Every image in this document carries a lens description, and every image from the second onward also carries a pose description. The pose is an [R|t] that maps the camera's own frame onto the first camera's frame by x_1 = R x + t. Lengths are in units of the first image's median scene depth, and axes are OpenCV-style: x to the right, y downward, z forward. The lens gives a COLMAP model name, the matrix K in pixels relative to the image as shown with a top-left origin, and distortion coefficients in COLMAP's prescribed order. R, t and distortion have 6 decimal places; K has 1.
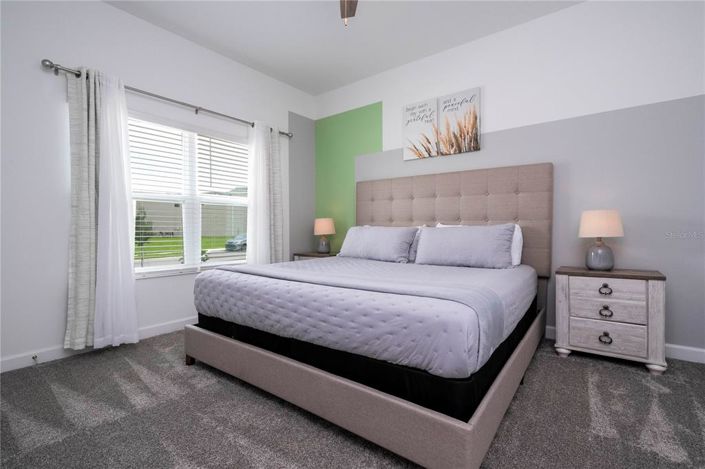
lens RADIAL K [[319.0, 0, 355.8], [0, 319.0, 229.6], [0, 0, 1]] dist [0.004195, -0.000363]
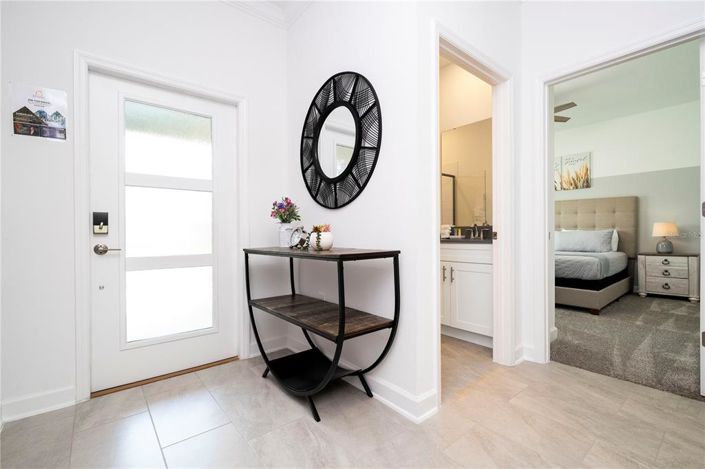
lens RADIAL K [[319.0, 0, 348.4], [0, 319.0, 232.8], [0, 0, 1]] dist [0.004195, -0.000363]
pose [[0.975485, 0.001092, -0.220062, -0.683246], [-0.002141, 0.999987, -0.004529, 0.014728], [0.220054, 0.004889, 0.975475, -1.320513]]
